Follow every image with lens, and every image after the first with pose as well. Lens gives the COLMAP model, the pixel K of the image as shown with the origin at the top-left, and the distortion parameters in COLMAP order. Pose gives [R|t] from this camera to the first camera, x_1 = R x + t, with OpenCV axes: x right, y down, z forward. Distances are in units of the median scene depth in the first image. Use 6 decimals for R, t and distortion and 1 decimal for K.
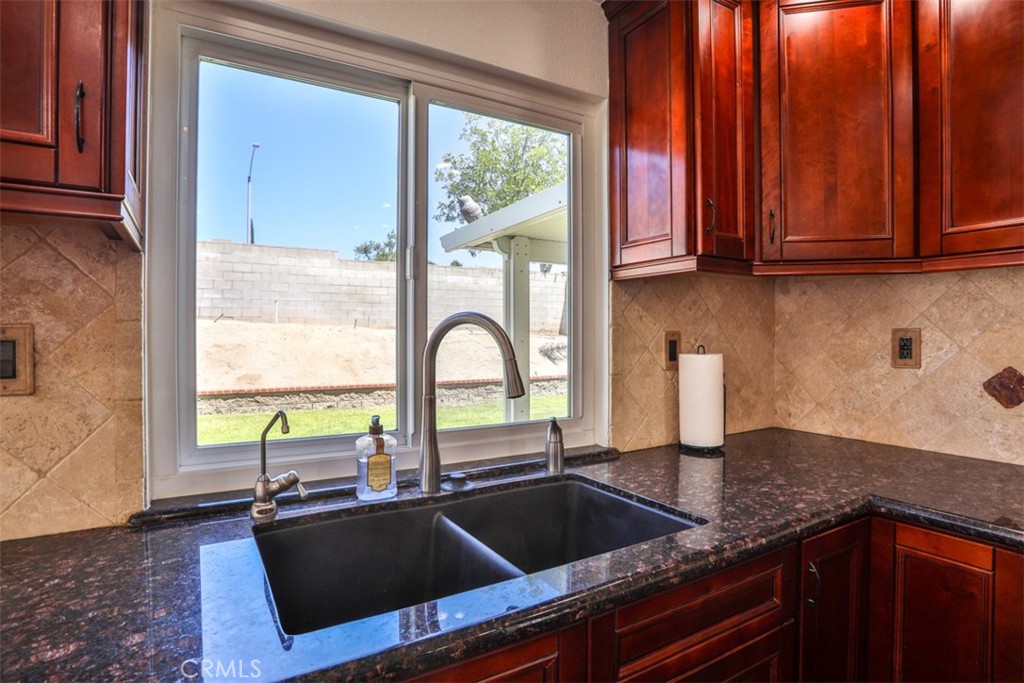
lens RADIAL K [[524.9, 0, 510.9], [0, 524.9, 338.7], [0, 0, 1]] dist [-0.054440, 0.009382]
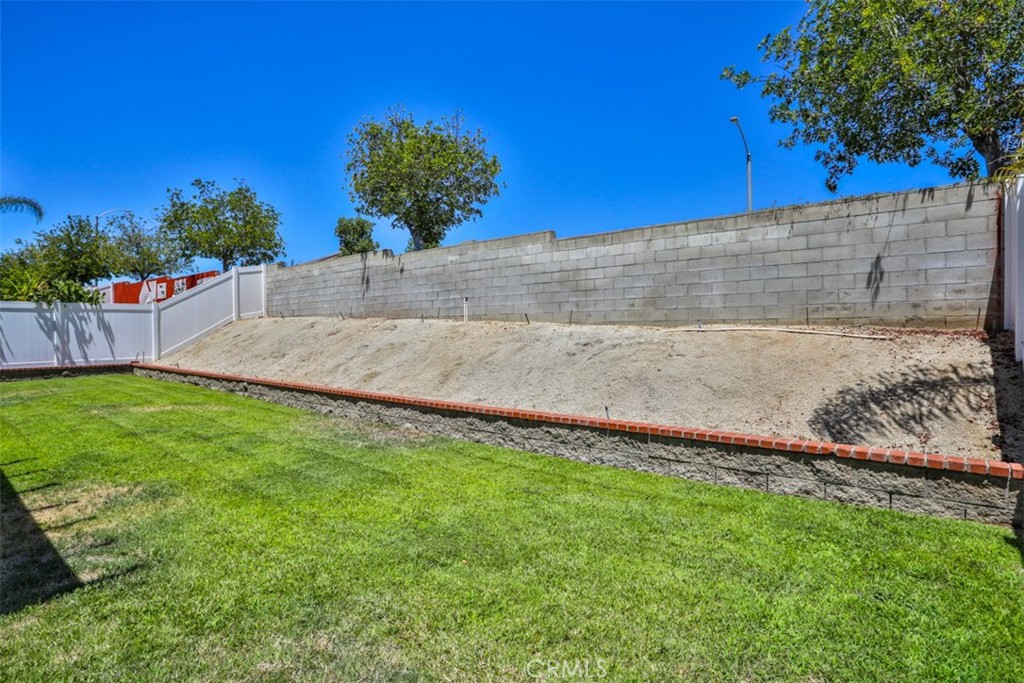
lens RADIAL K [[524.9, 0, 515.8], [0, 524.9, 343.9], [0, 0, 1]] dist [-0.054440, 0.009382]
pose [[0.342221, 0.019269, -0.939422, 1.115013], [-0.000618, 0.999794, 0.020282, -0.016912], [0.939619, -0.006360, 0.342163, 1.723819]]
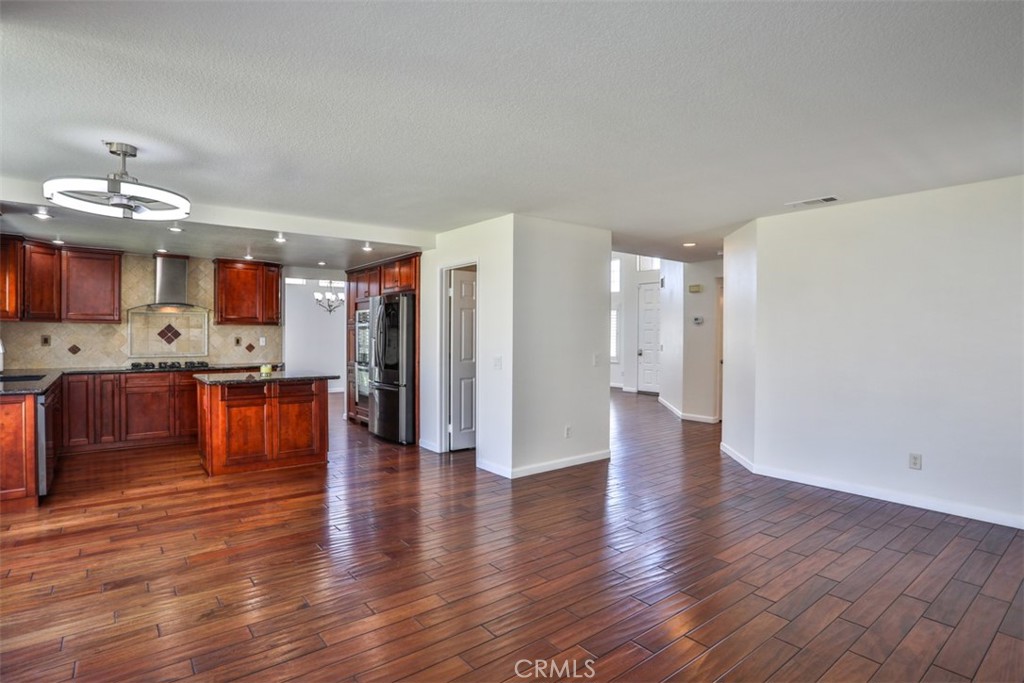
lens RADIAL K [[524.9, 0, 506.9], [0, 524.9, 338.3], [0, 0, 1]] dist [-0.054440, 0.009382]
pose [[-0.125783, -0.009170, 0.992015, -1.037738], [0.000488, 0.999957, 0.009305, -0.009746], [-0.992058, 0.001654, -0.125773, -0.581400]]
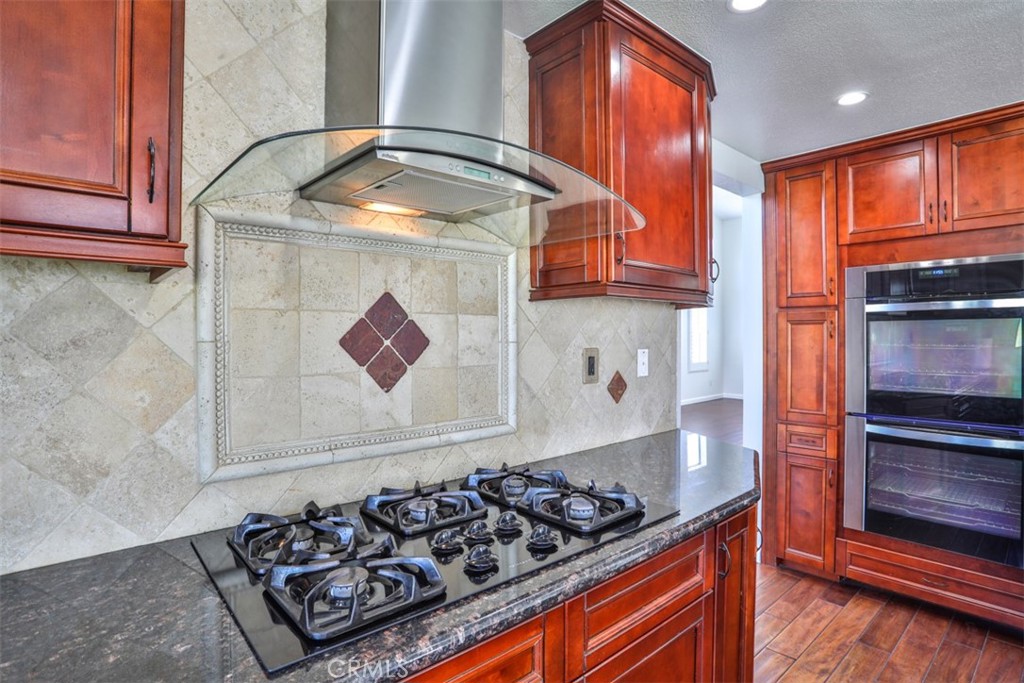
lens RADIAL K [[524.9, 0, 507.0], [0, 524.9, 340.0], [0, 0, 1]] dist [-0.054440, 0.009382]
pose [[-0.170610, -0.012090, 0.985264, 0.096615], [0.007449, 0.999880, 0.013559, -0.012753], [-0.985310, 0.009653, -0.170500, 0.098007]]
